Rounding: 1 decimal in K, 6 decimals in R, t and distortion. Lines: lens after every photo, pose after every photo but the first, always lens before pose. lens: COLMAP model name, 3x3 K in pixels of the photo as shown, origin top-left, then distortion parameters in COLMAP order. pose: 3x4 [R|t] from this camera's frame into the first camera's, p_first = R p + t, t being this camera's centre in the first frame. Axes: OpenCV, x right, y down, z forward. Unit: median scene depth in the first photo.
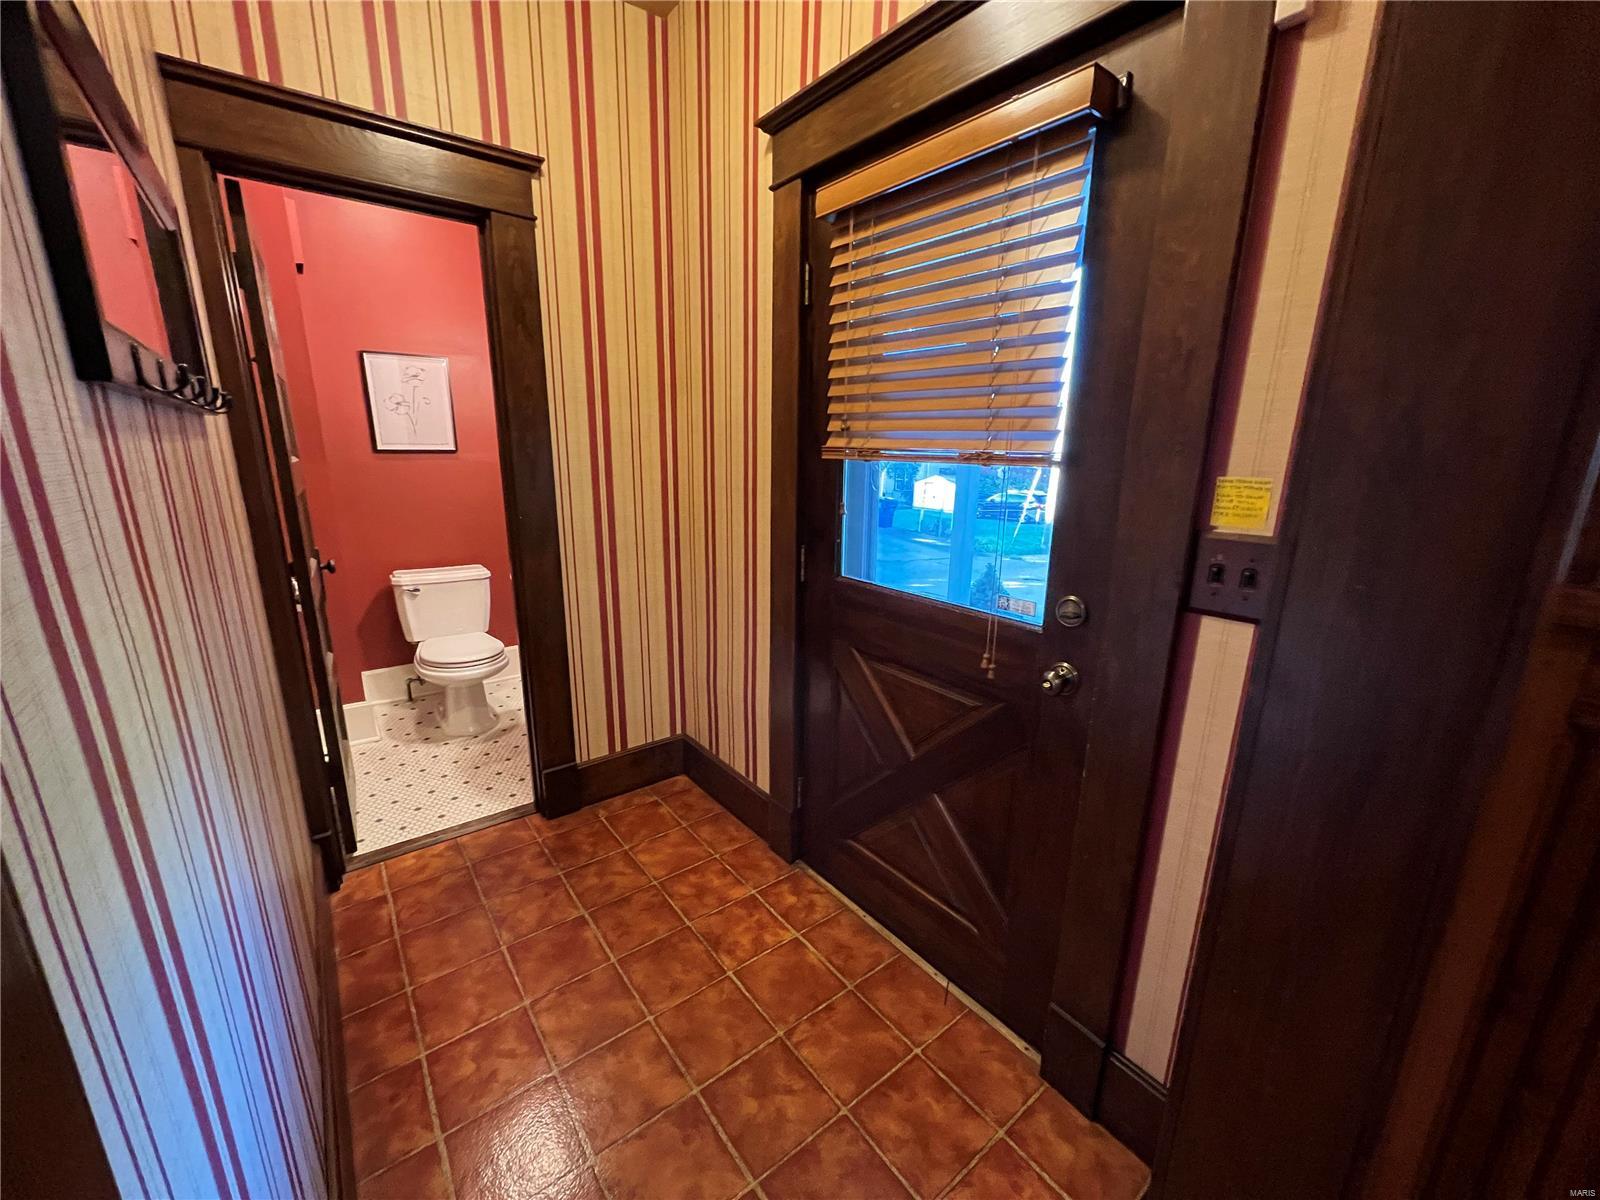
lens RADIAL K [[636.5, 0, 797.7], [0, 636.5, 607.7], [0, 0, 1]] dist [-0.002469, 0.001088]
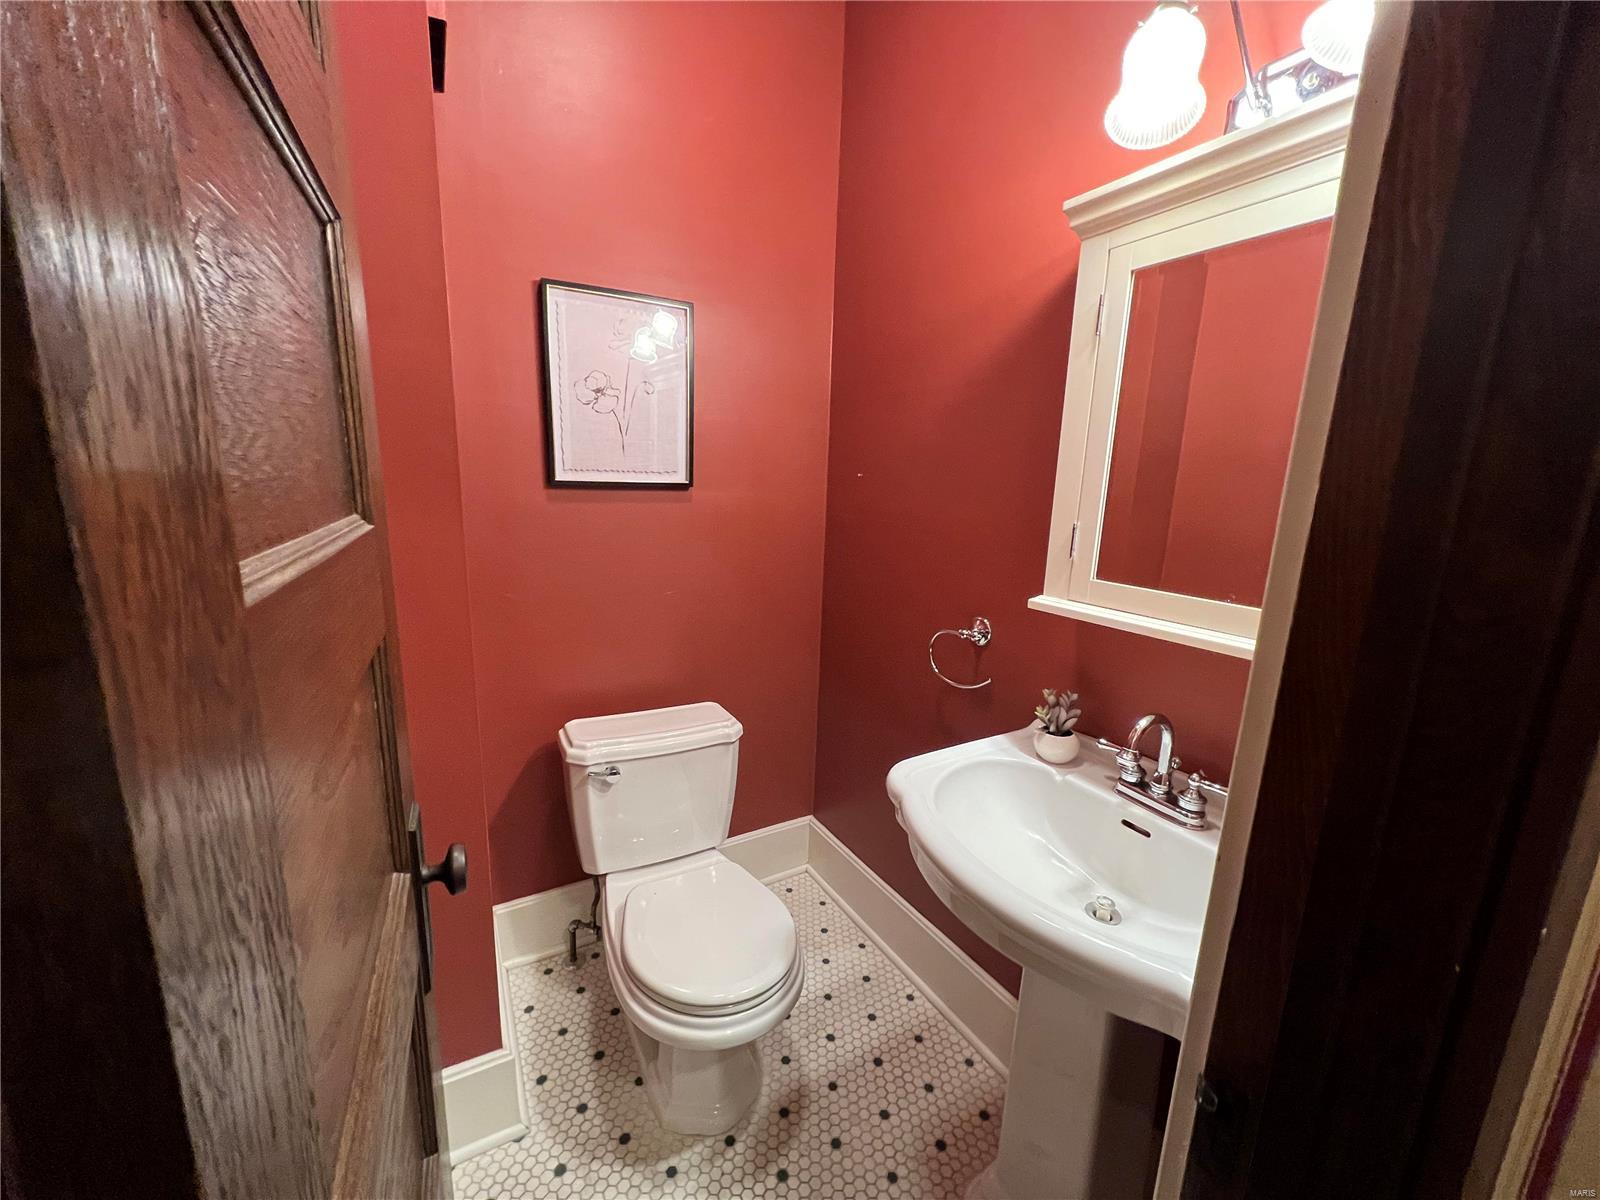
lens RADIAL K [[636.5, 0, 792.0], [0, 636.5, 603.1], [0, 0, 1]] dist [-0.002469, 0.001088]
pose [[0.989277, 0.041243, -0.140109, -0.401616], [-0.048837, 0.997493, -0.051204, -0.135913], [0.137646, 0.057498, 0.988811, 0.534766]]
